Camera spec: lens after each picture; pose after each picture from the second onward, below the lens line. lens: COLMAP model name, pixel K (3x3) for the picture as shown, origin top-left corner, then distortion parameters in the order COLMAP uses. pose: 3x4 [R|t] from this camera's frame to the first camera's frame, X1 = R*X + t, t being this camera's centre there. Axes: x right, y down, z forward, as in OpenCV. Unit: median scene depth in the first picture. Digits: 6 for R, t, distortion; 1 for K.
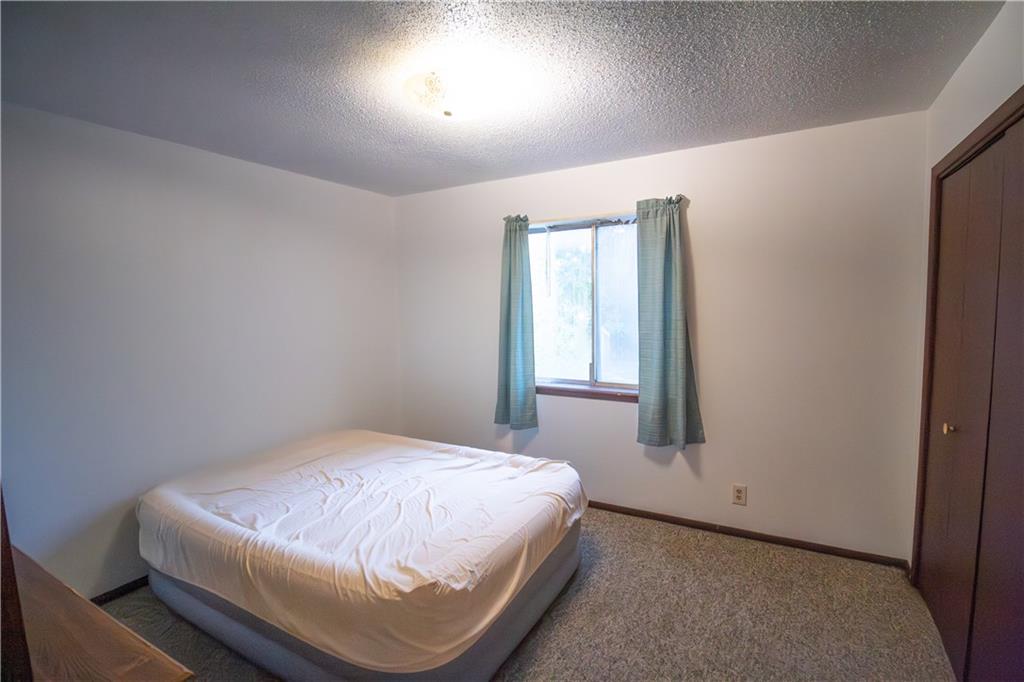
lens RADIAL K [[475.9, 0, 516.0], [0, 475.9, 340.0], [0, 0, 1]] dist [-0.000985, -0.011406]
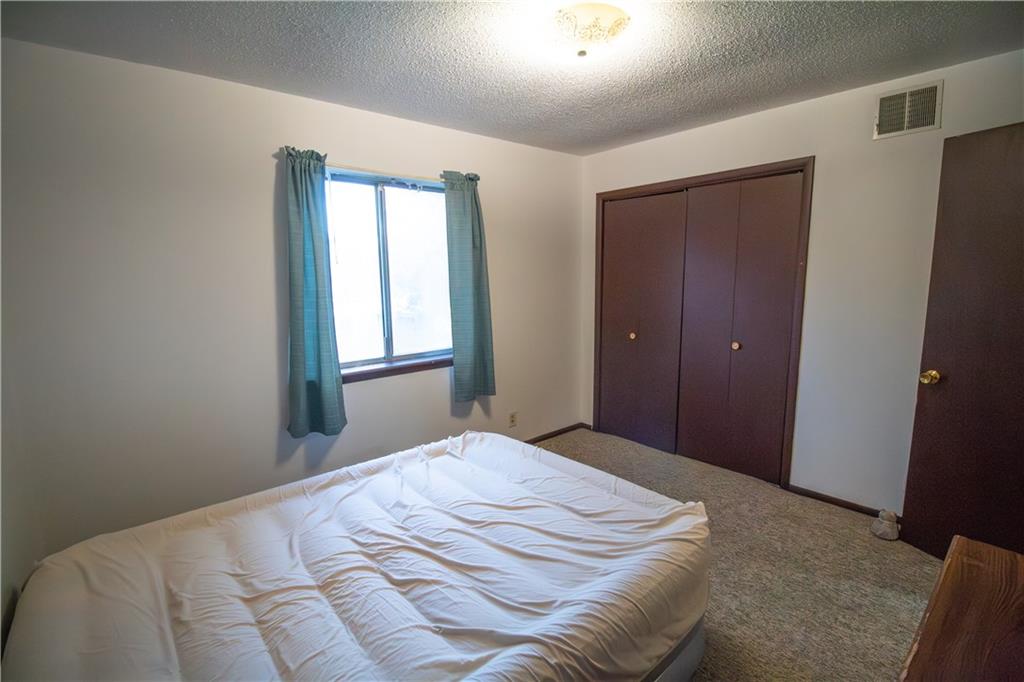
lens RADIAL K [[475.9, 0, 515.0], [0, 475.9, 343.5], [0, 0, 1]] dist [-0.000985, -0.011406]
pose [[0.334413, -0.131975, 0.933140, -0.671756], [0.086460, 0.990267, 0.109069, -0.019616], [-0.938452, 0.044205, 0.342569, 0.502519]]
